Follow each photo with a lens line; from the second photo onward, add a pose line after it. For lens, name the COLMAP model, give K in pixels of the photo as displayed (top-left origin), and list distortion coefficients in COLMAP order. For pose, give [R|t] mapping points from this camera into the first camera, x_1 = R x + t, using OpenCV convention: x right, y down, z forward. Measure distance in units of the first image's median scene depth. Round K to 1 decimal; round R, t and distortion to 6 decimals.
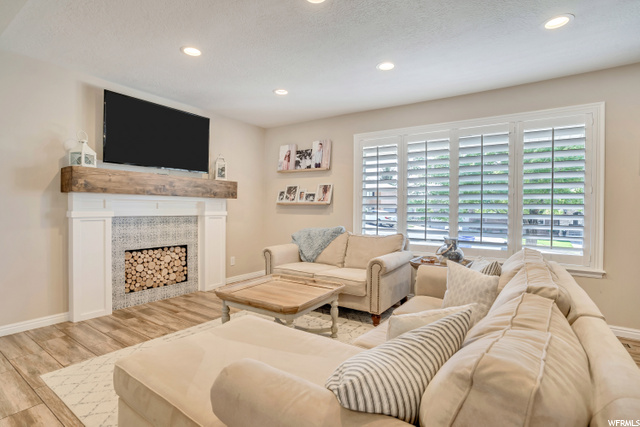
lens RADIAL K [[319.7, 0, 320.0], [0, 319.7, 213.5], [0, 0, 1]] dist [-0.039910, 0.026714]
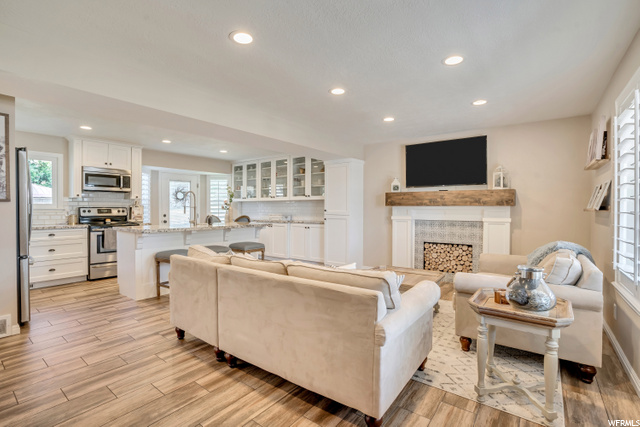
lens RADIAL K [[301.8, 0, 317.4], [0, 301.8, 212.5], [0, 0, 1]] dist [-0.053238, 0.021964]
pose [[-0.053976, 0.000205, -0.998542, 0.837095], [-0.019005, 0.999819, 0.001233, -0.017757], [0.998361, 0.019044, -0.053962, 0.520910]]
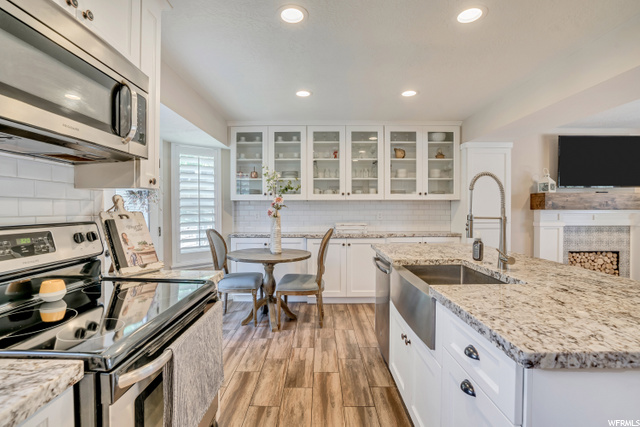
lens RADIAL K [[301.8, 0, 317.4], [0, 301.8, 212.5], [0, 0, 1]] dist [-0.053238, 0.021964]
pose [[0.559440, -0.002090, -0.828868, -0.173062], [-0.004417, 0.999975, -0.005502, -0.033192], [0.828859, 0.006739, 0.559417, -0.538884]]
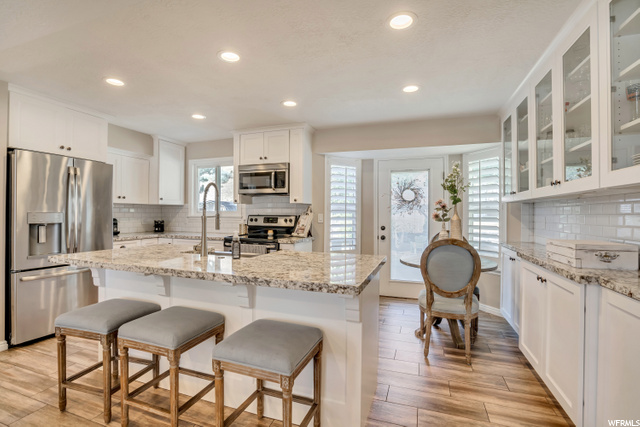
lens RADIAL K [[301.8, 0, 317.4], [0, 301.8, 212.5], [0, 0, 1]] dist [-0.053238, 0.021964]
pose [[-0.967550, -0.016769, -0.252122, -0.453040], [-0.019978, 0.999749, 0.010177, -0.047395], [0.251888, 0.014884, -0.967642, 0.558634]]
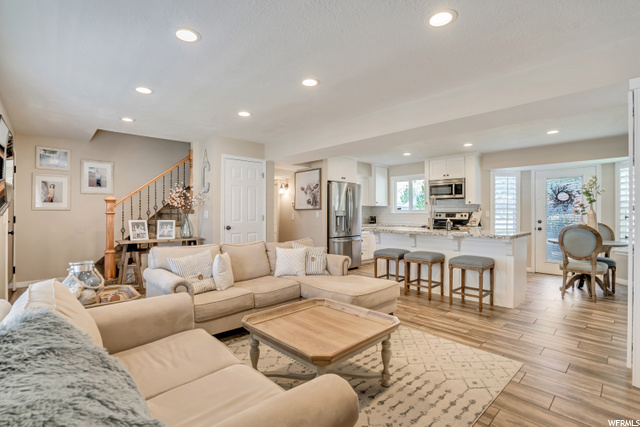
lens RADIAL K [[301.8, 0, 317.4], [0, 301.8, 212.5], [0, 0, 1]] dist [-0.053238, 0.021964]
pose [[-0.973964, -0.014167, 0.226258, -0.207744], [-0.010958, 0.999821, 0.015432, -0.038148], [-0.226437, 0.012551, -0.973945, 1.272345]]
